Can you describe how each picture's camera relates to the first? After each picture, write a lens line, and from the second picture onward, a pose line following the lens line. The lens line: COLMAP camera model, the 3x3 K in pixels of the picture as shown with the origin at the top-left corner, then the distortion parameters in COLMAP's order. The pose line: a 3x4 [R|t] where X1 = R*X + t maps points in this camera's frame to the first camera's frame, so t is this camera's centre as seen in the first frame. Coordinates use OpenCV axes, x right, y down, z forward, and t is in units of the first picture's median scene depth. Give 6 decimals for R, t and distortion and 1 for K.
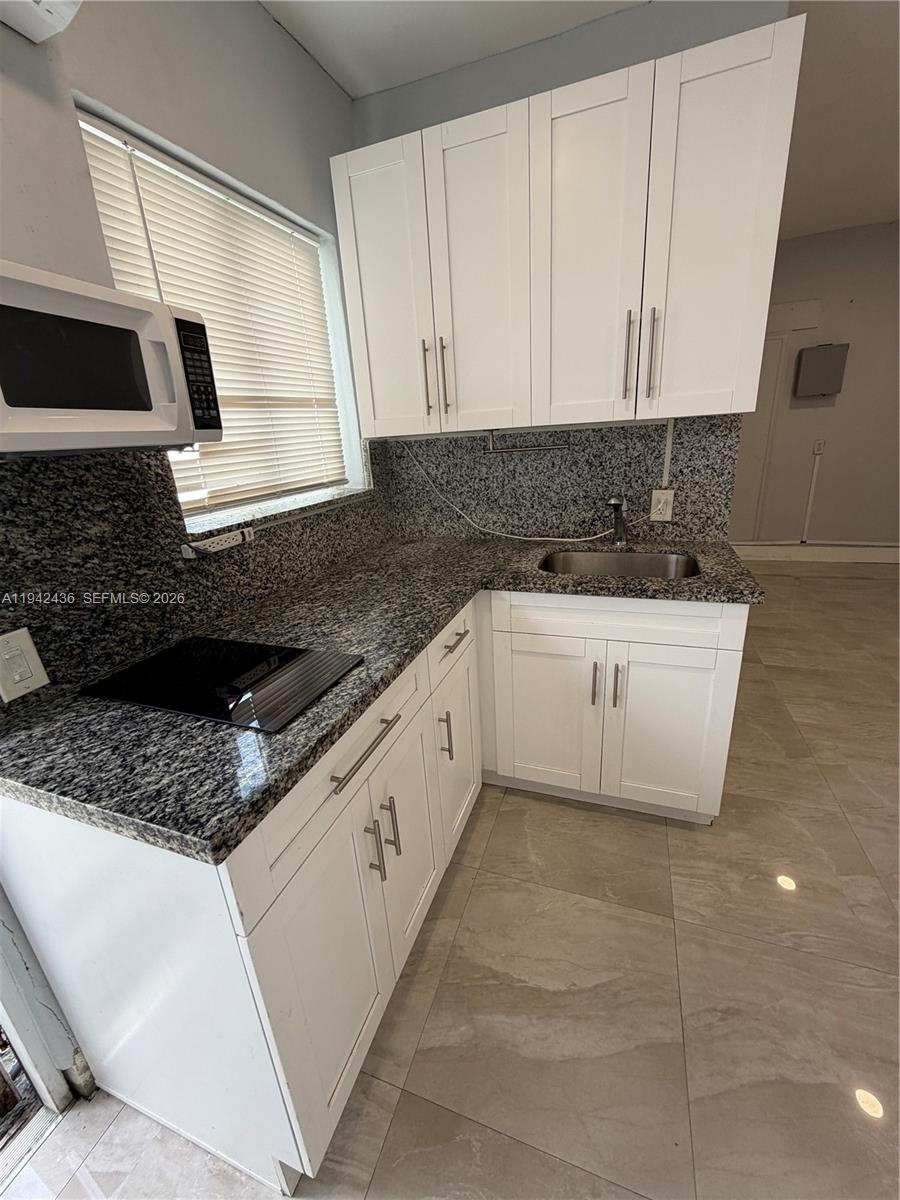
lens RADIAL K [[486.1, 0, 450.0], [0, 486.1, 600.0], [0, 0, 1]] dist [-0.001067, -0.000220]
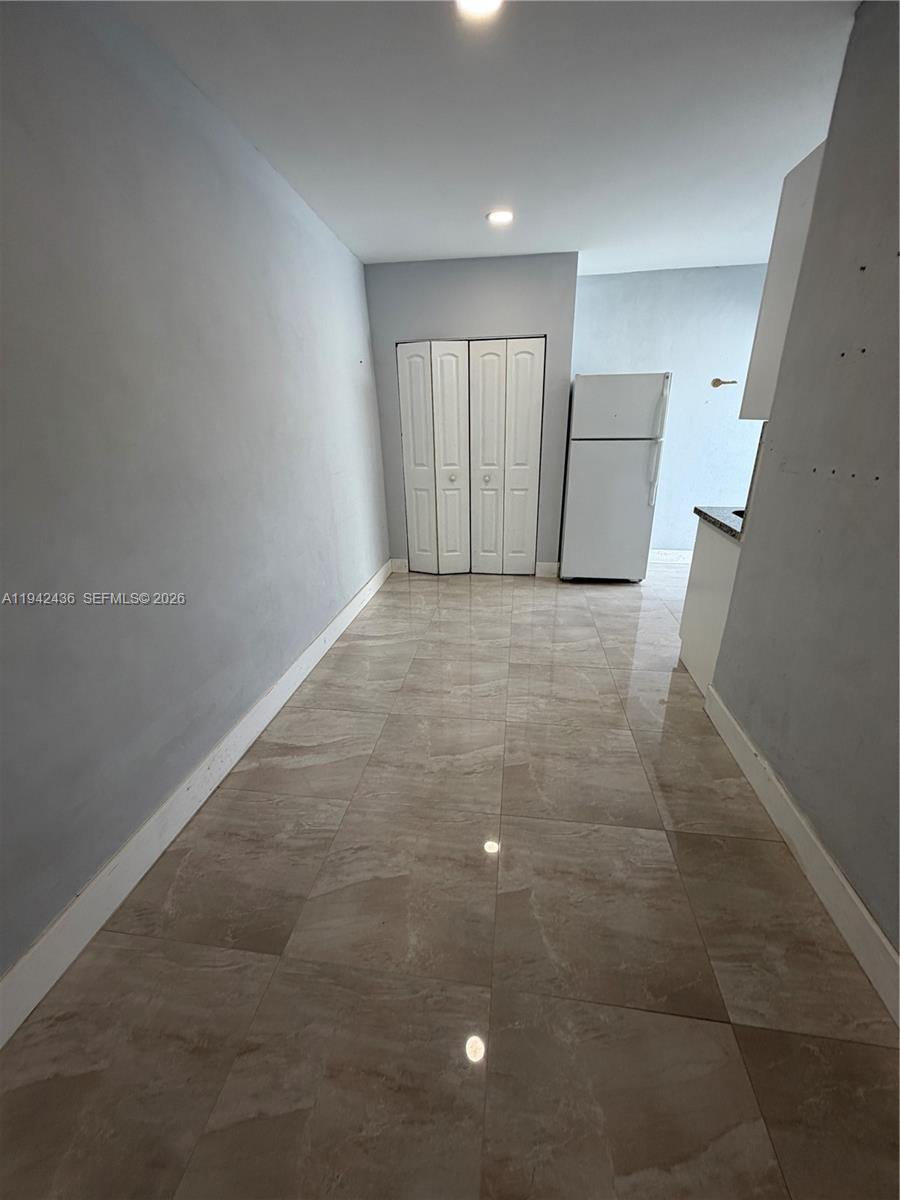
lens RADIAL K [[486.1, 0, 450.0], [0, 486.1, 600.0], [0, 0, 1]] dist [-0.001067, -0.000220]
pose [[-0.974913, 0.146537, -0.167543, 1.415036], [0.002828, 0.760810, 0.648969, -0.729177], [0.222567, 0.632215, -0.742138, 1.764326]]
